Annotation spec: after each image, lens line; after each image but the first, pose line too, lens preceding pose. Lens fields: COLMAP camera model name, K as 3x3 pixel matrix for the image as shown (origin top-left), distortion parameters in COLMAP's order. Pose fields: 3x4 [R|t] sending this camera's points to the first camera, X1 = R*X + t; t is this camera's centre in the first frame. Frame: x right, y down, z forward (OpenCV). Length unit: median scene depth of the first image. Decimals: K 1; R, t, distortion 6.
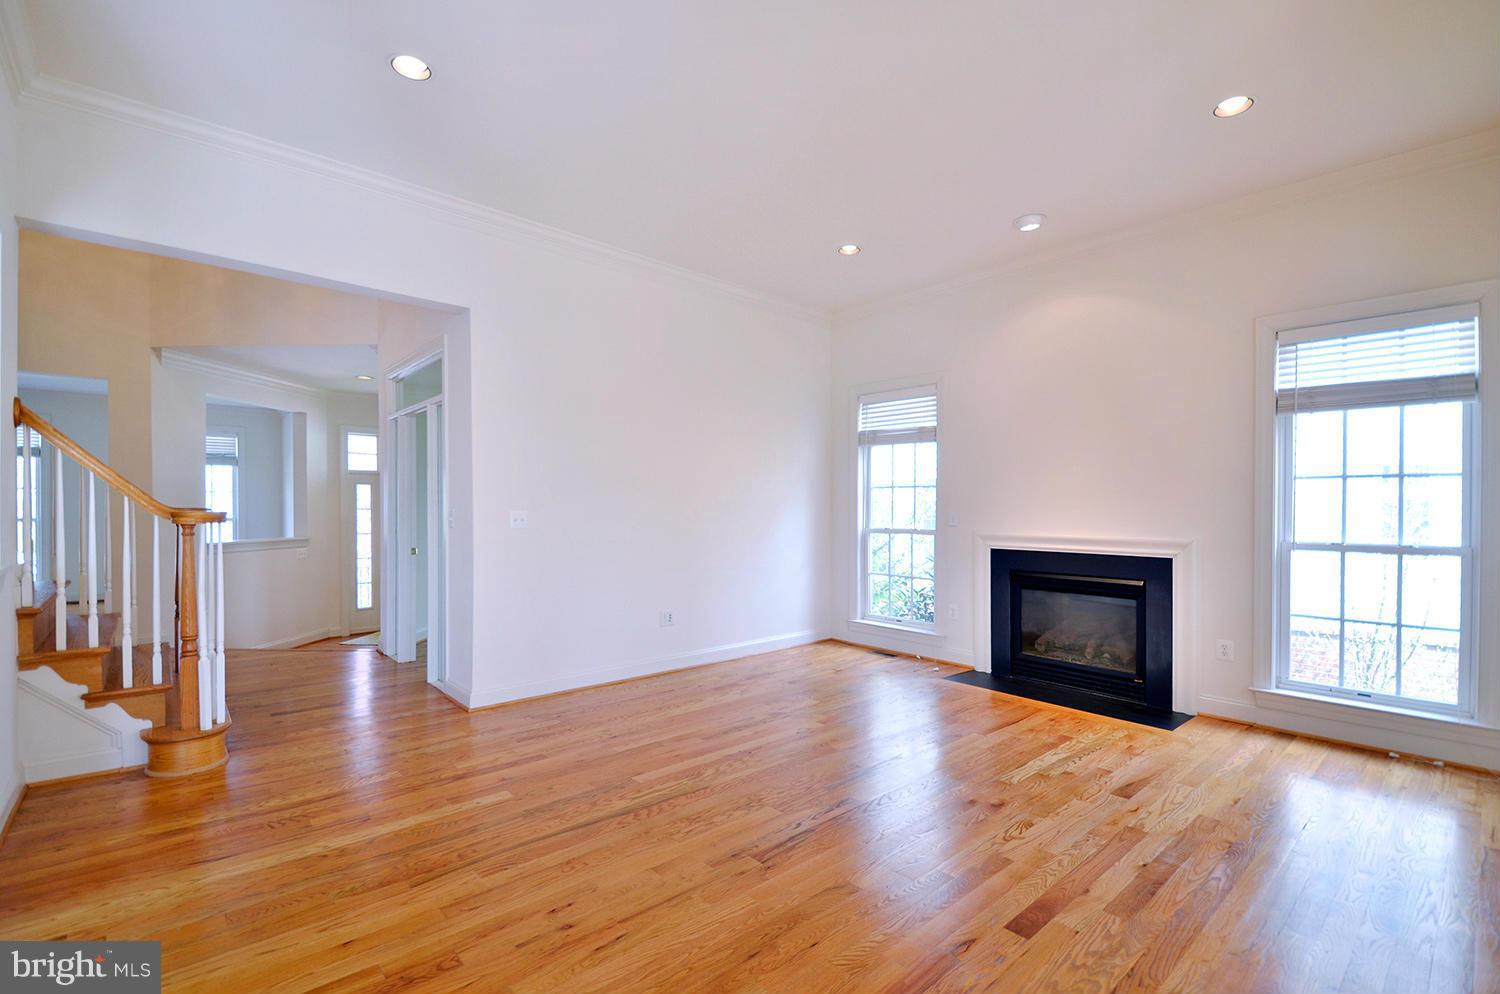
lens RADIAL K [[665.9, 0, 750.0], [0, 665.9, 497.0], [0, 0, 1]] dist [0.002528, 0.000117]
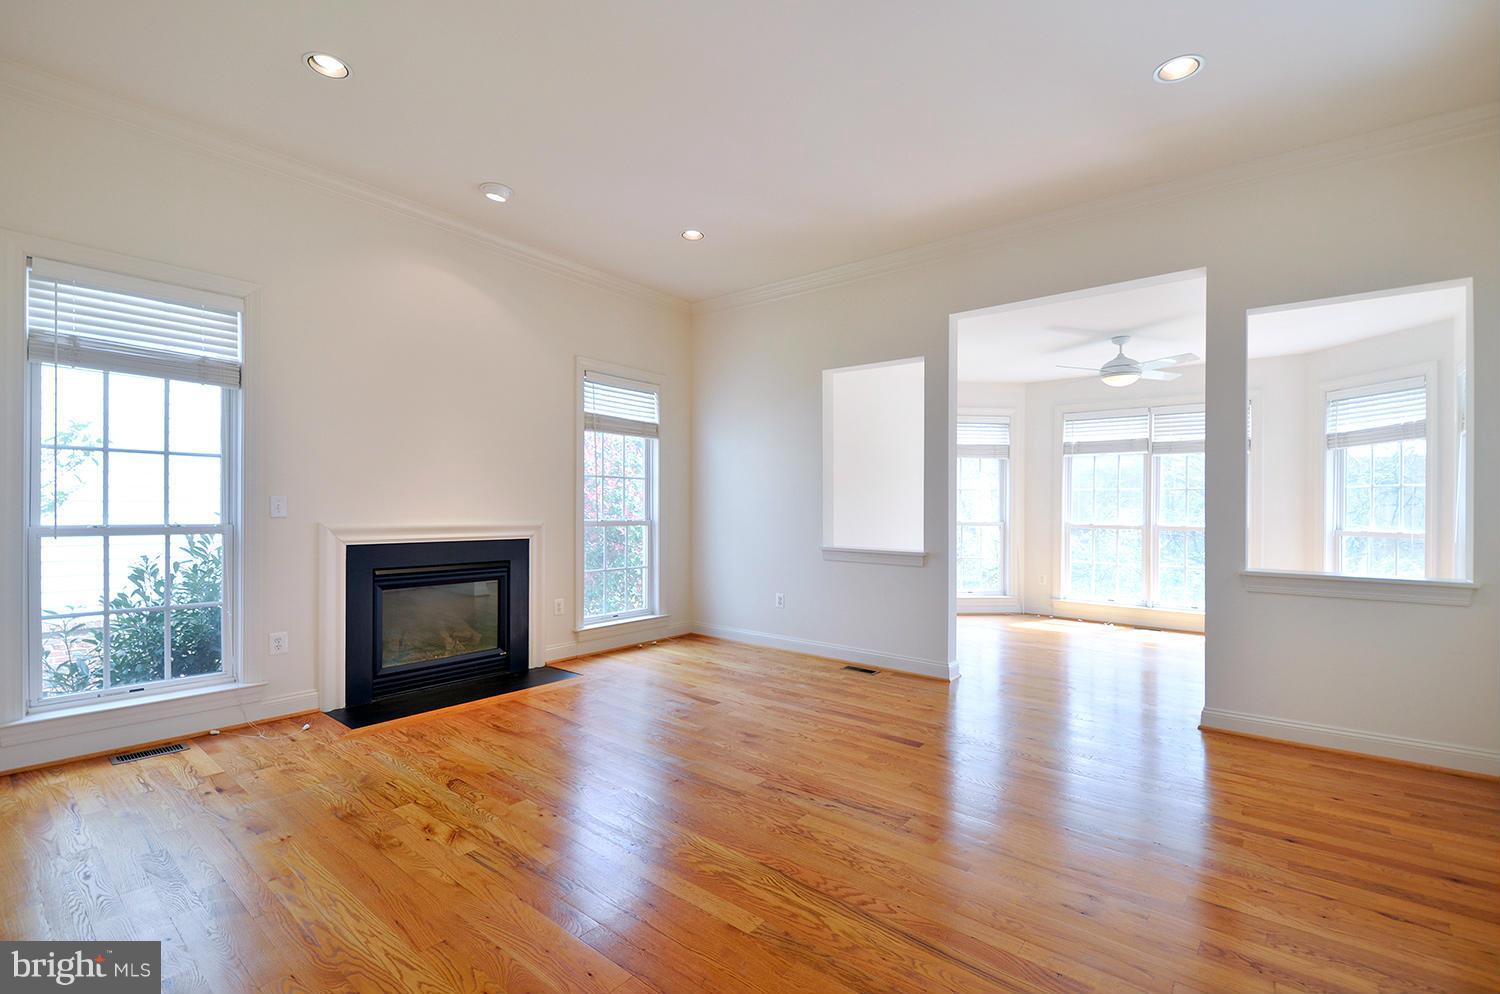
lens RADIAL K [[665.9, 0, 750.0], [0, 665.9, 497.0], [0, 0, 1]] dist [0.002528, 0.000117]
pose [[-0.170803, -0.000505, 0.985305, -0.512092], [-0.032947, 0.999444, -0.005199, 0.010934], [-0.984754, -0.033351, -0.170725, 0.723633]]
